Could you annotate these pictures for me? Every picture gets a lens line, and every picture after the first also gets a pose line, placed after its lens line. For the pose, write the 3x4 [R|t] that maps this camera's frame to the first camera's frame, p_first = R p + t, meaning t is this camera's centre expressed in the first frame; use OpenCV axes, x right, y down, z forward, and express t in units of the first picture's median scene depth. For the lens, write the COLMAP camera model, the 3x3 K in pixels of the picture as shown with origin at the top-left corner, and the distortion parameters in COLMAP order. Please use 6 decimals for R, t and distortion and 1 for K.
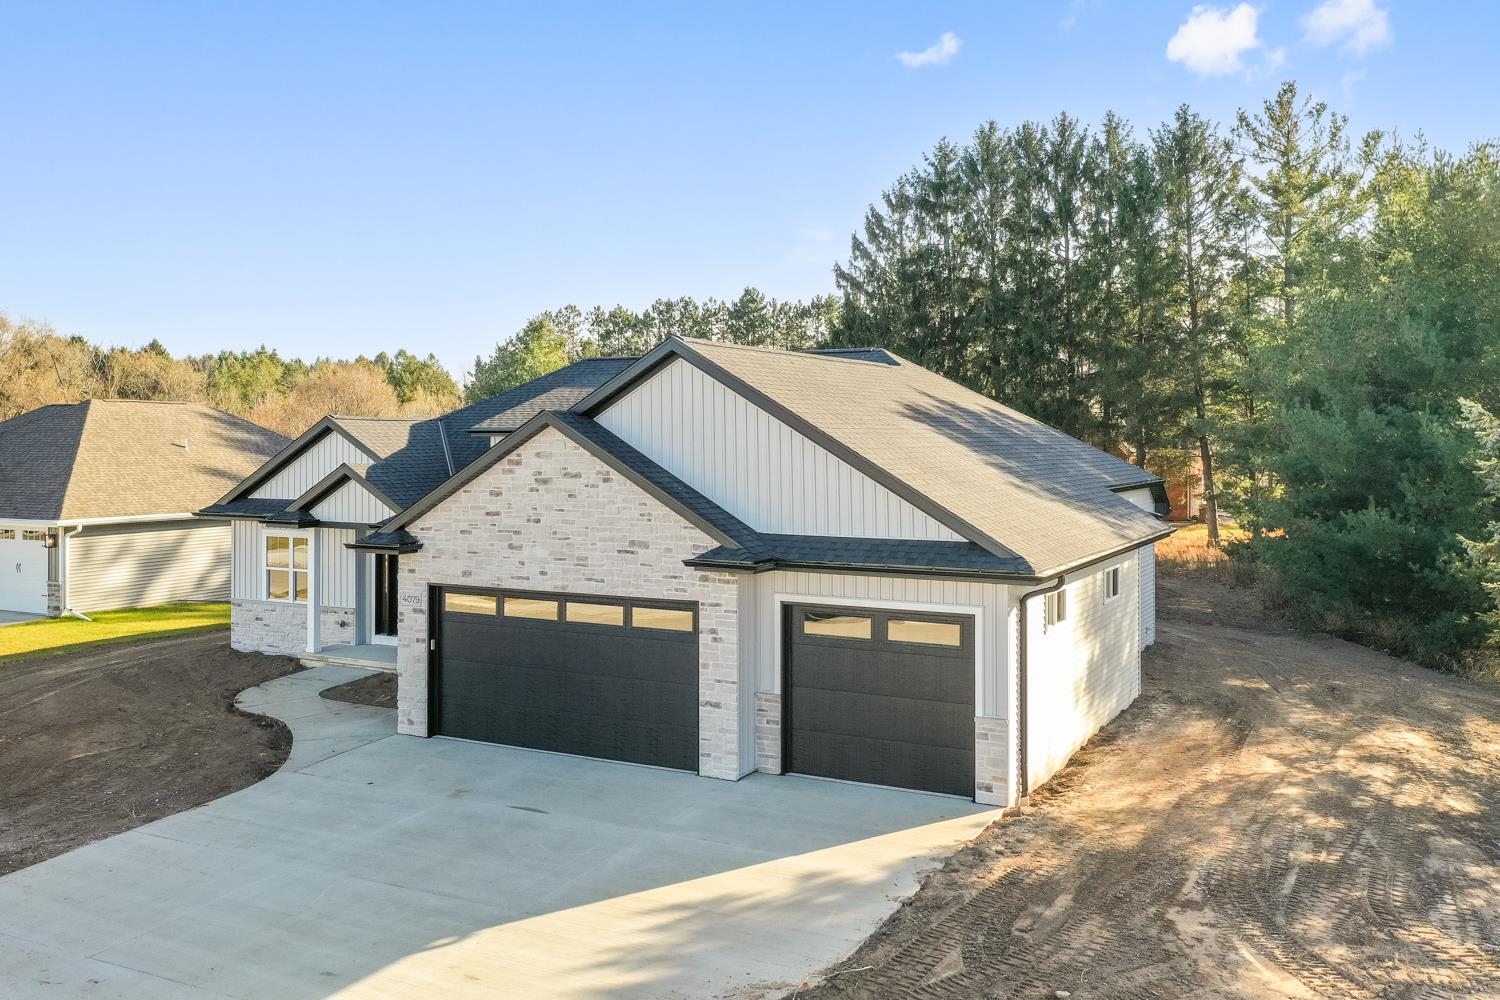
lens RADIAL K [[1372.8, 0, 671.5], [0, 1372.8, 444.2], [0, 0, 1]] dist [0.005709, 0.000000]
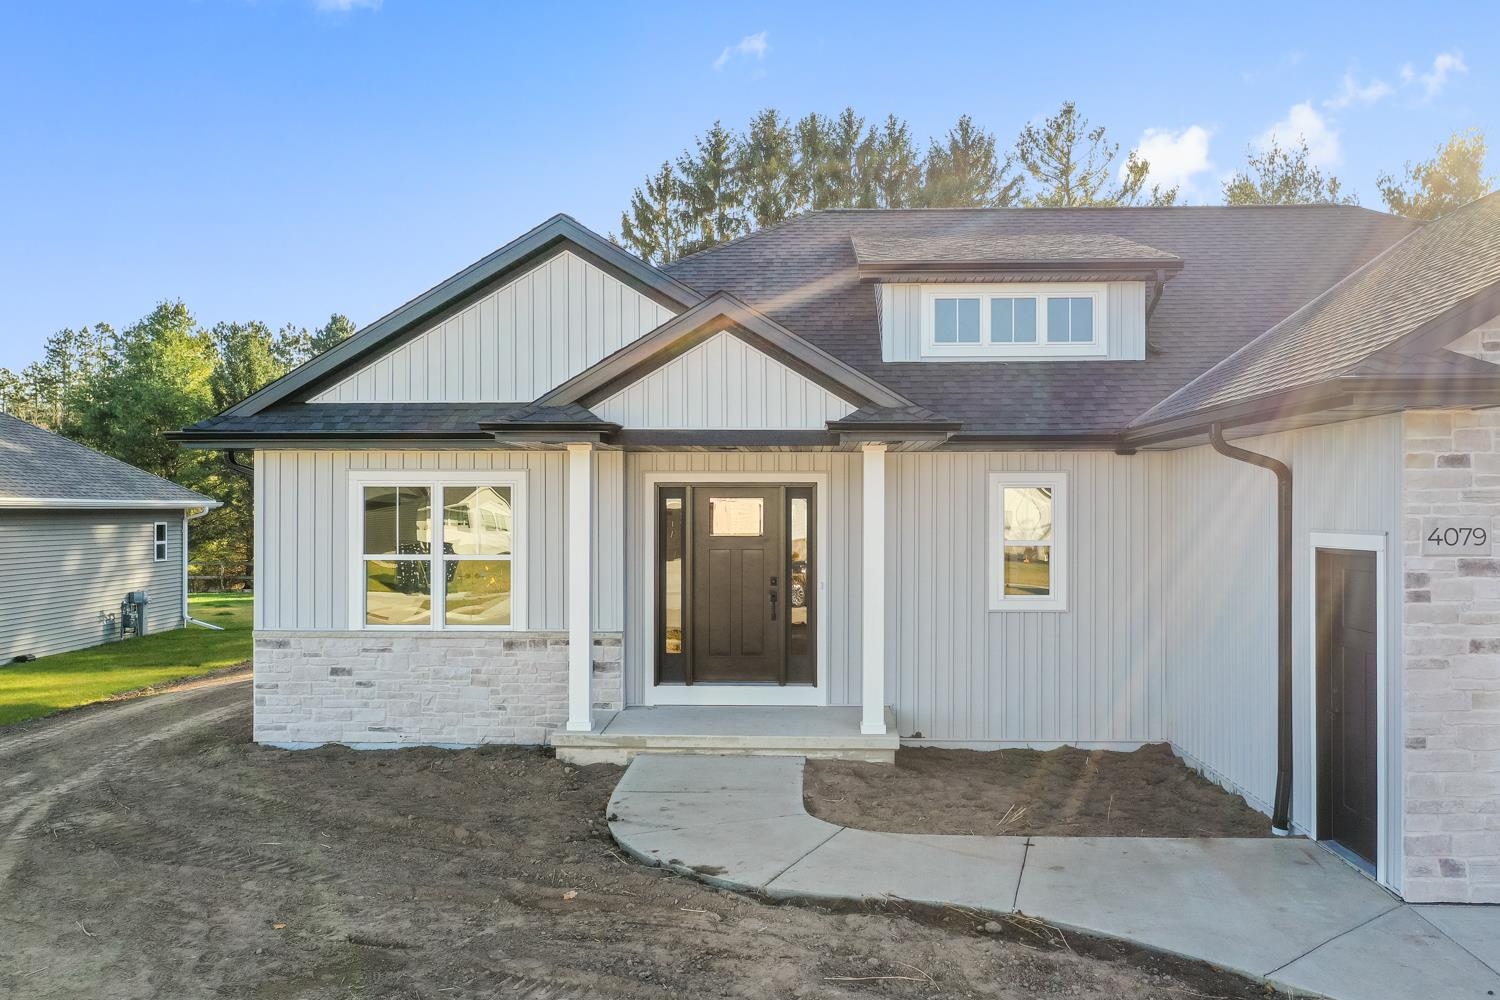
lens RADIAL K [[1283.0, 0, 762.1], [0, 1283.0, 501.9], [0, 0, 1]] dist [0.000214, 0.008115]
pose [[0.885005, 0.000908, 0.465580, -0.547598], [0.004427, 0.999936, -0.010364, 0.112272], [-0.465560, 0.011233, 0.884945, 0.823784]]
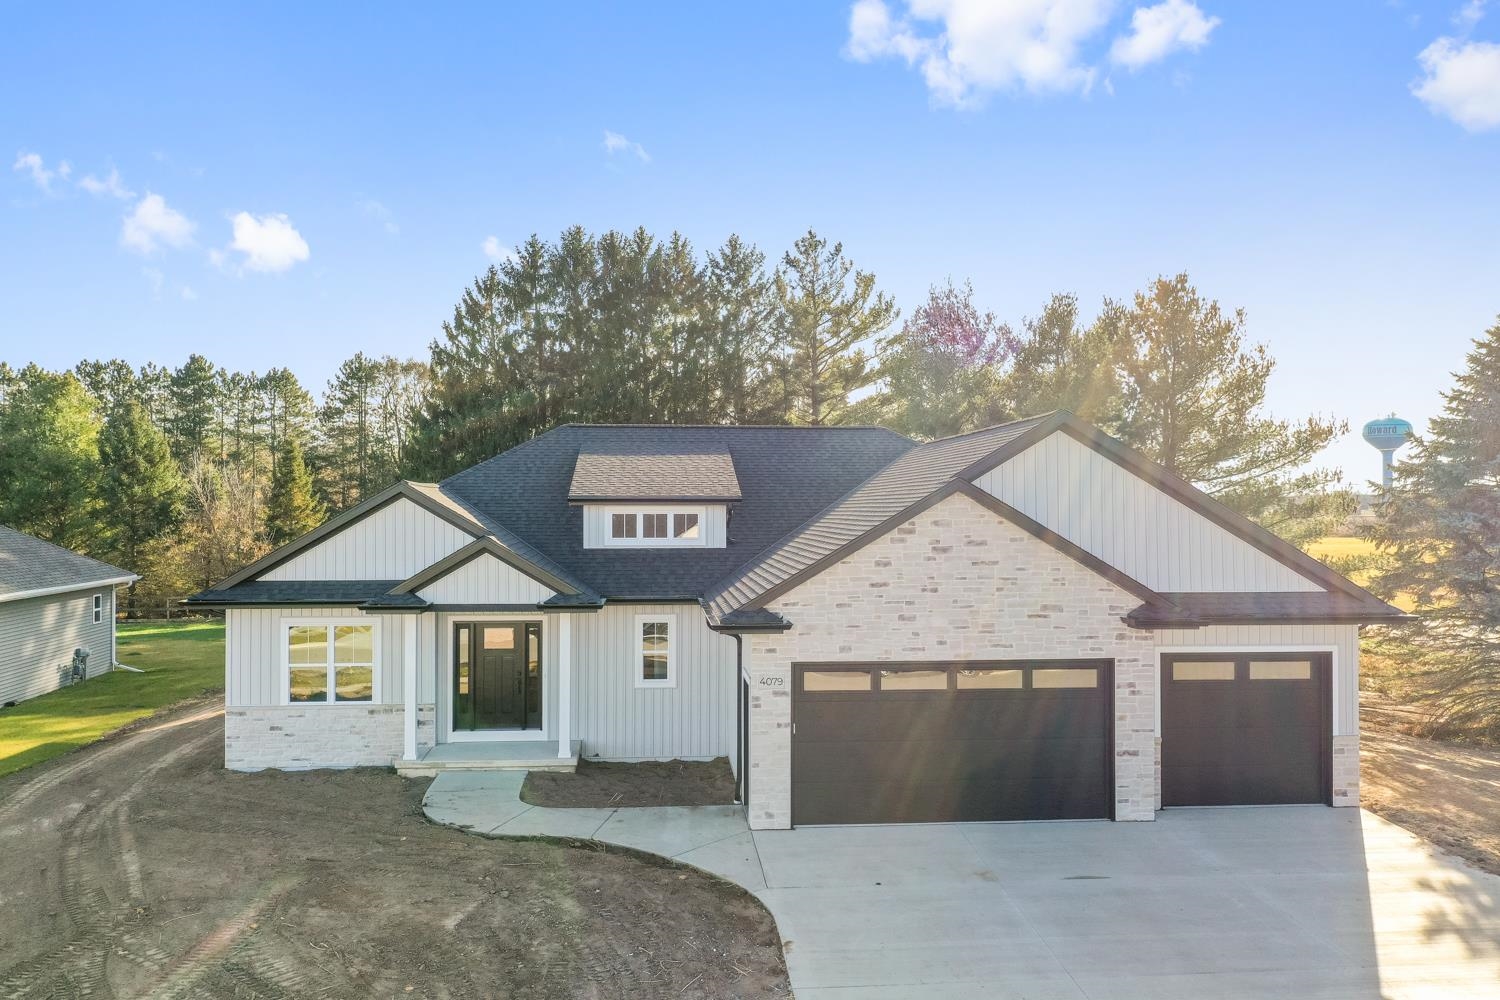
lens RADIAL K [[1204.8, 0, 749.0], [0, 1204.8, 497.8], [0, 0, 1]] dist [0.002042, 0.005429]
pose [[0.820997, 0.002627, 0.570926, -0.701914], [0.004058, 0.999937, -0.010436, -0.002165], [-0.570918, 0.010884, 0.820935, 0.362233]]
